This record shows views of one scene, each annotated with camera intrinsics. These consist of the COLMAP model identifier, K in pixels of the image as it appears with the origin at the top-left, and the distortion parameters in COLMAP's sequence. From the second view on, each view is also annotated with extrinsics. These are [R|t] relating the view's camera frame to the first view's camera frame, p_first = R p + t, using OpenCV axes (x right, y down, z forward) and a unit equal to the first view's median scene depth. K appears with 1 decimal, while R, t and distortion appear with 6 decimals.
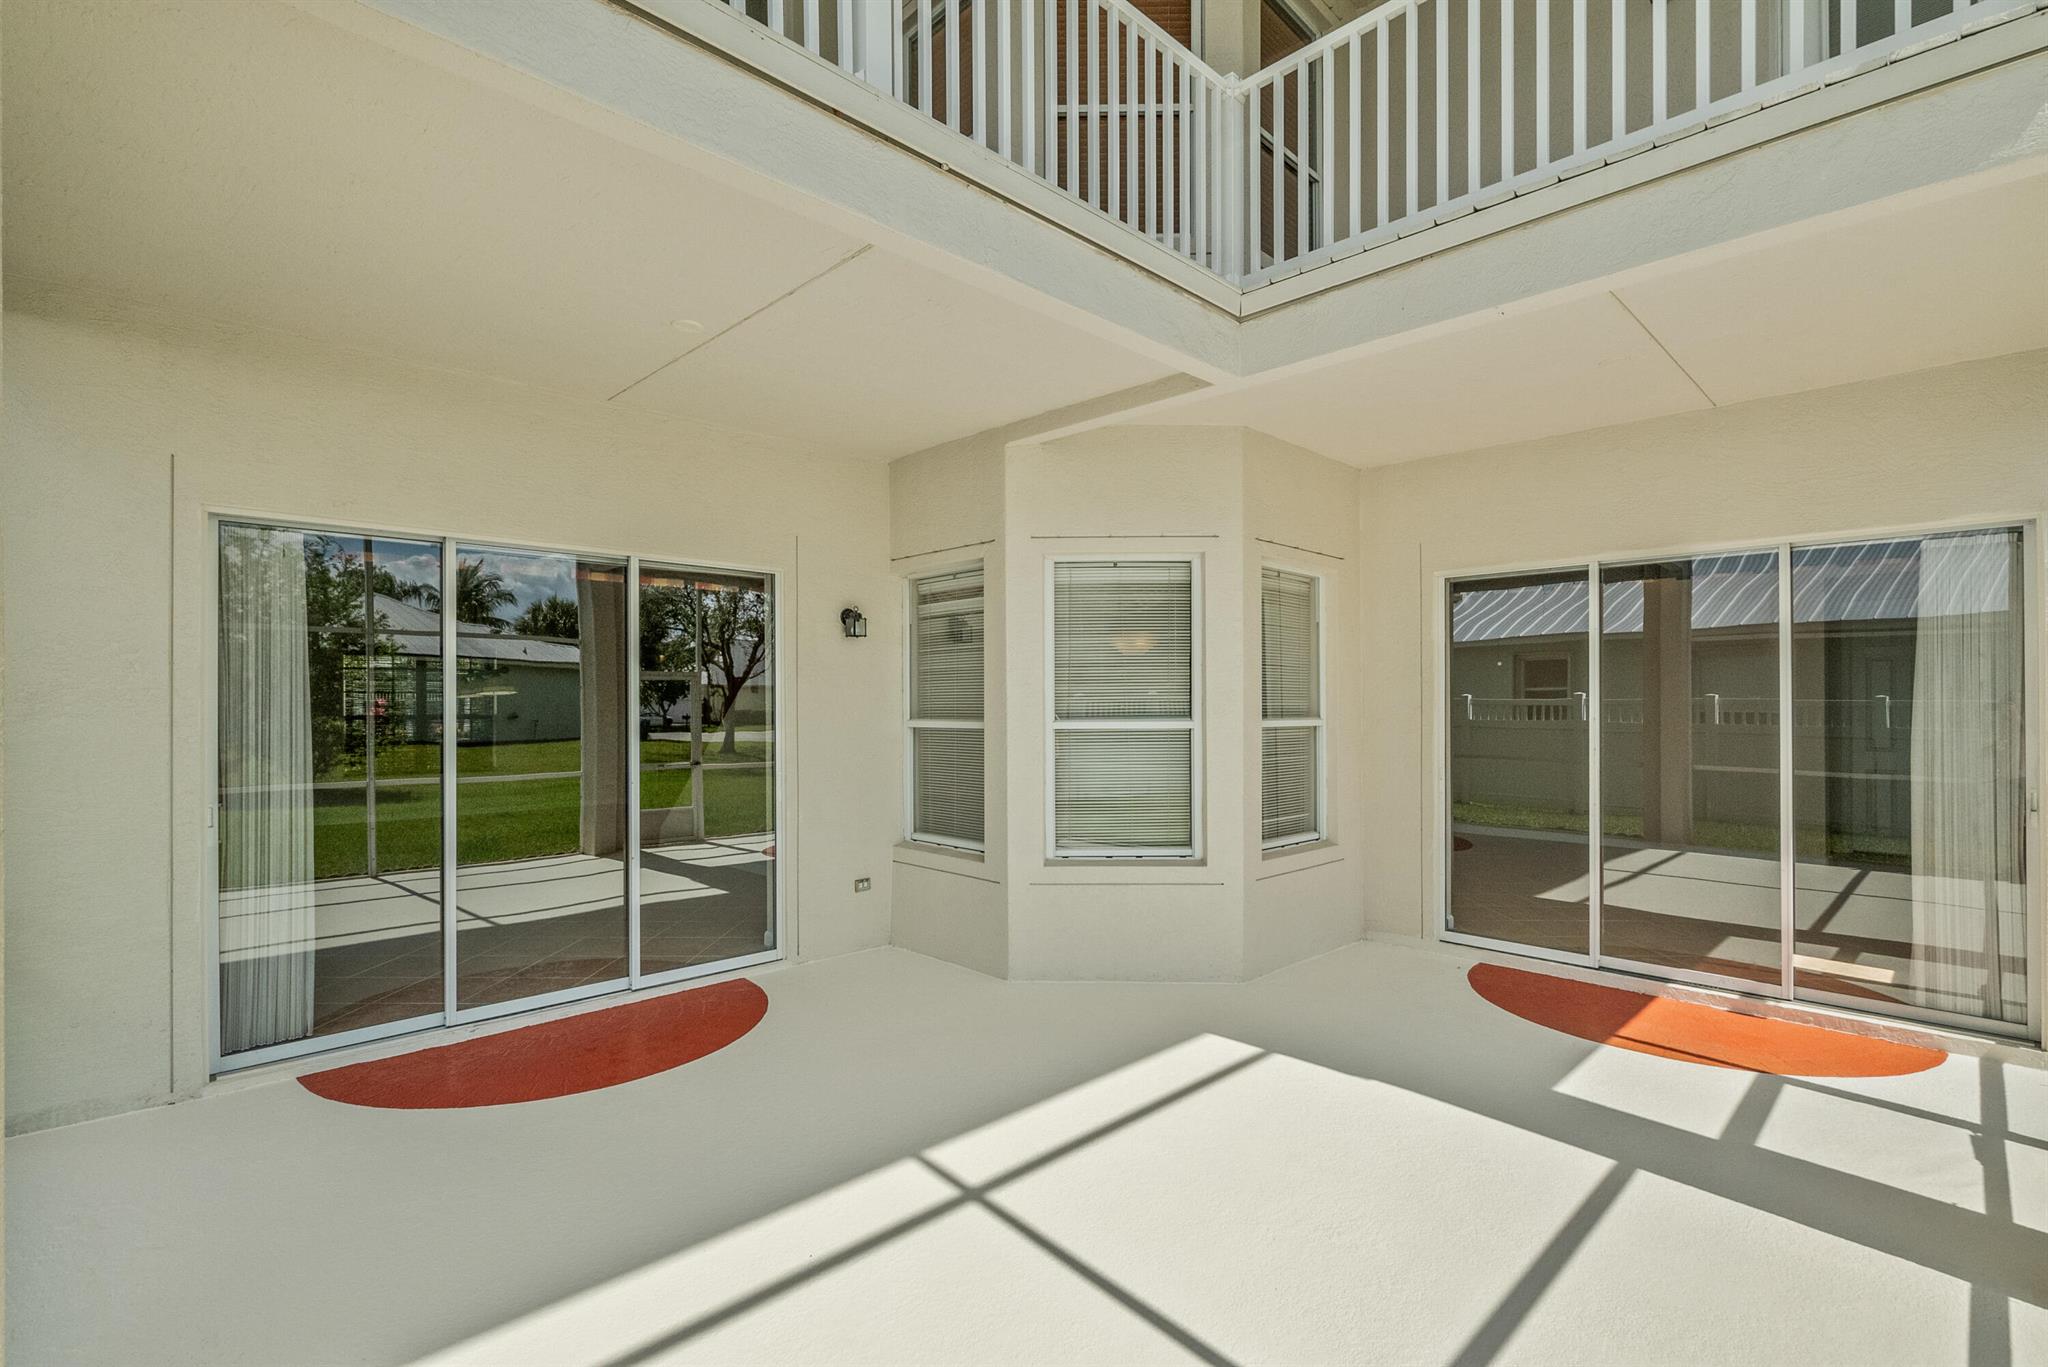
lens RADIAL K [[950.0, 0, 1023.2], [0, 950.0, 695.1], [0, 0, 1]] dist [-0.002759, 0.000066]
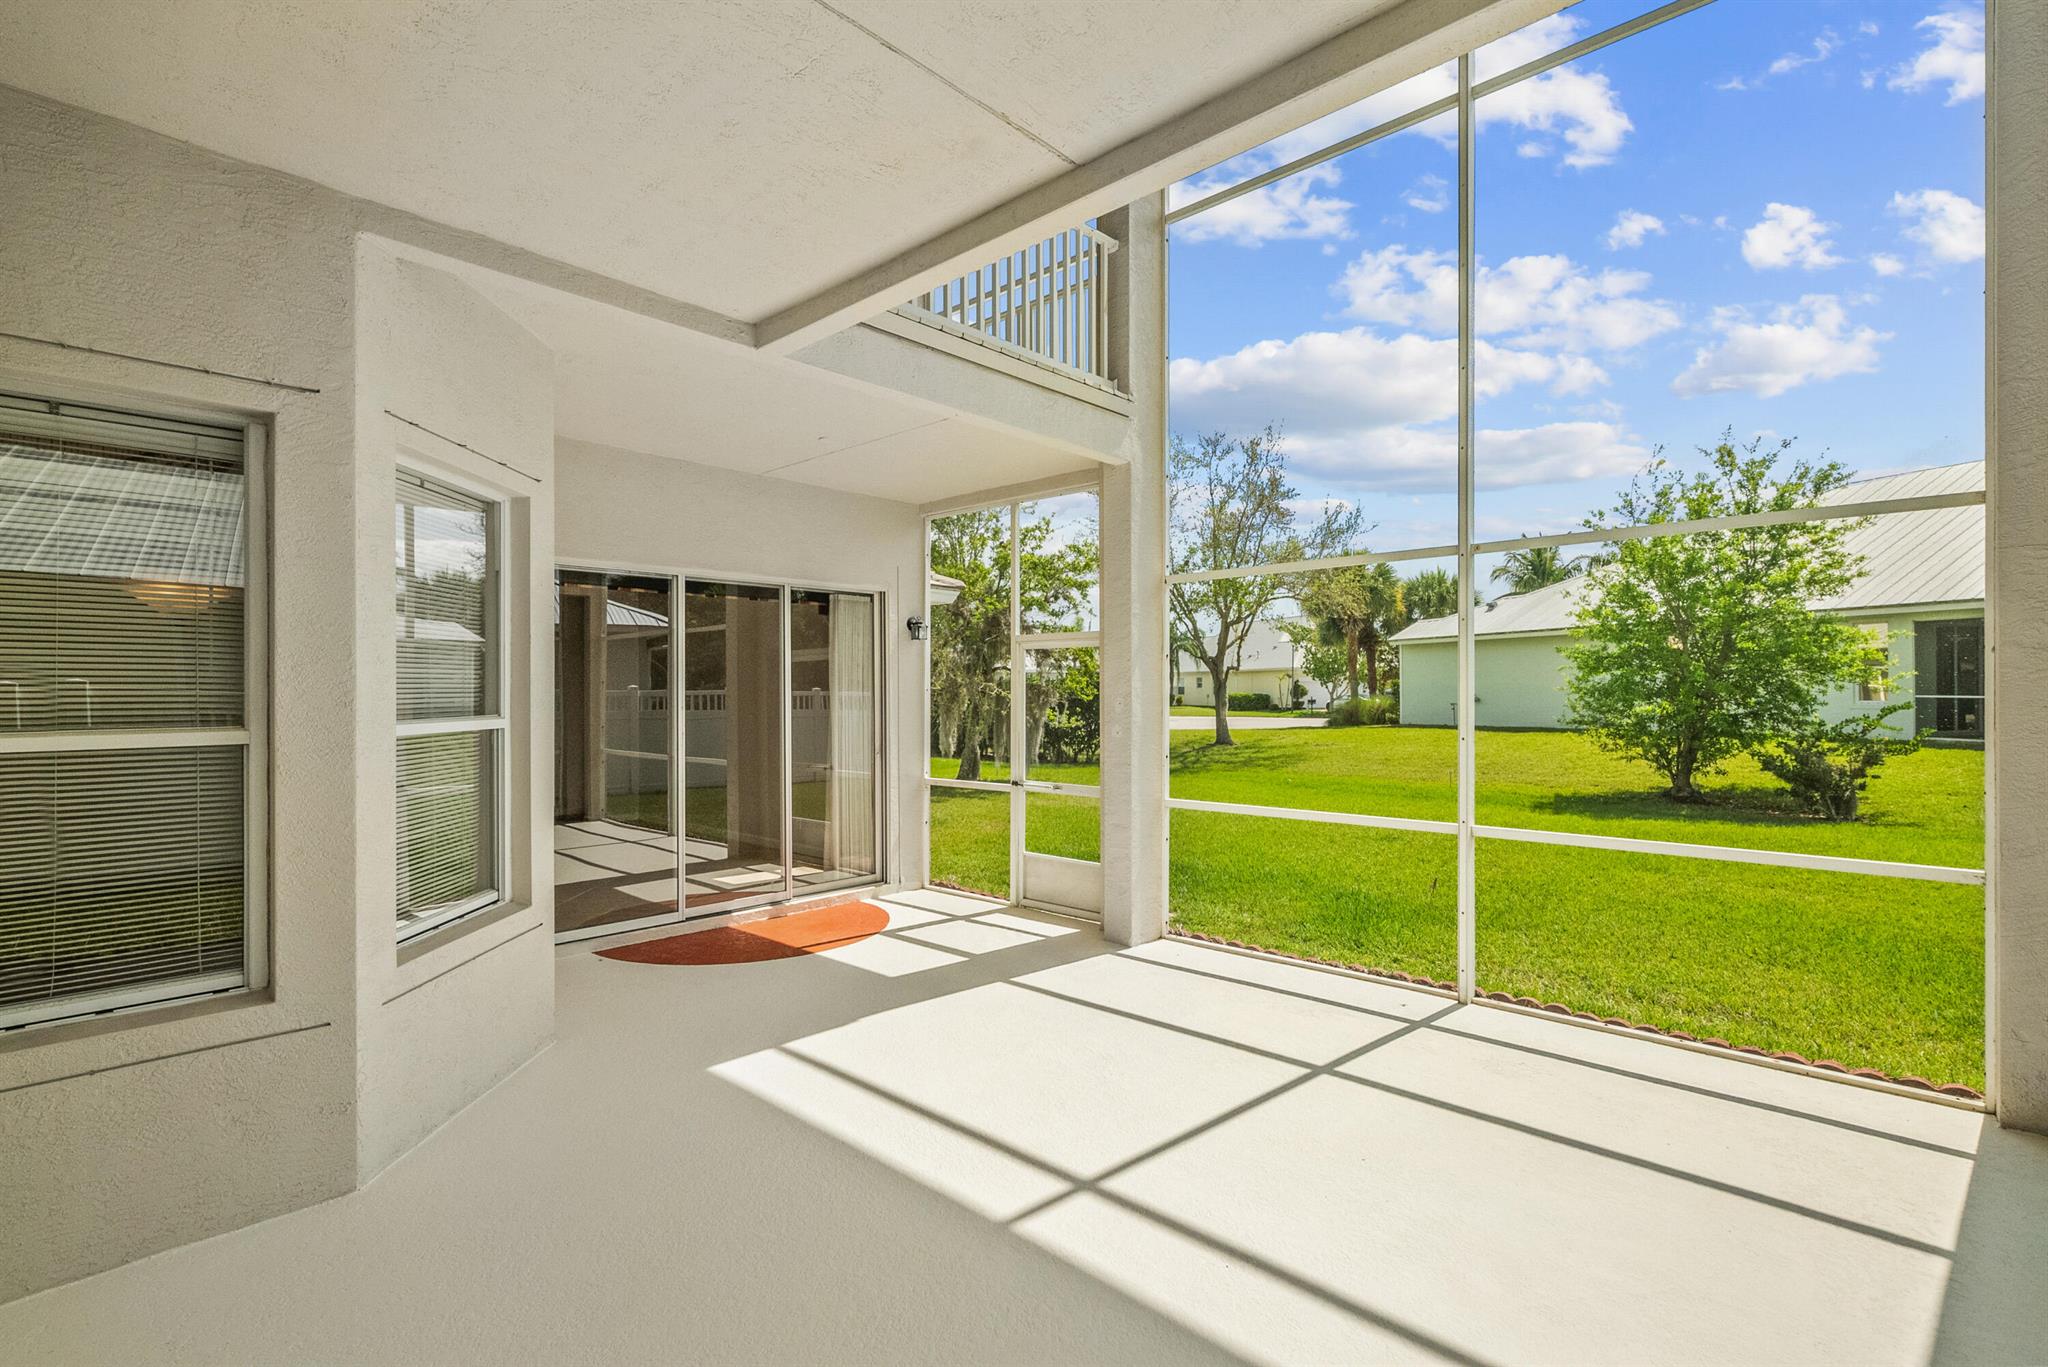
lens RADIAL K [[950.0, 0, 1023.2], [0, 950.0, 695.1], [0, 0, 1]] dist [-0.002759, 0.000066]
pose [[-0.035689, 0.001990, 0.999361, -0.742424], [0.001157, 0.999997, -0.001950, 0.013788], [-0.999362, 0.001086, -0.035691, 0.788757]]
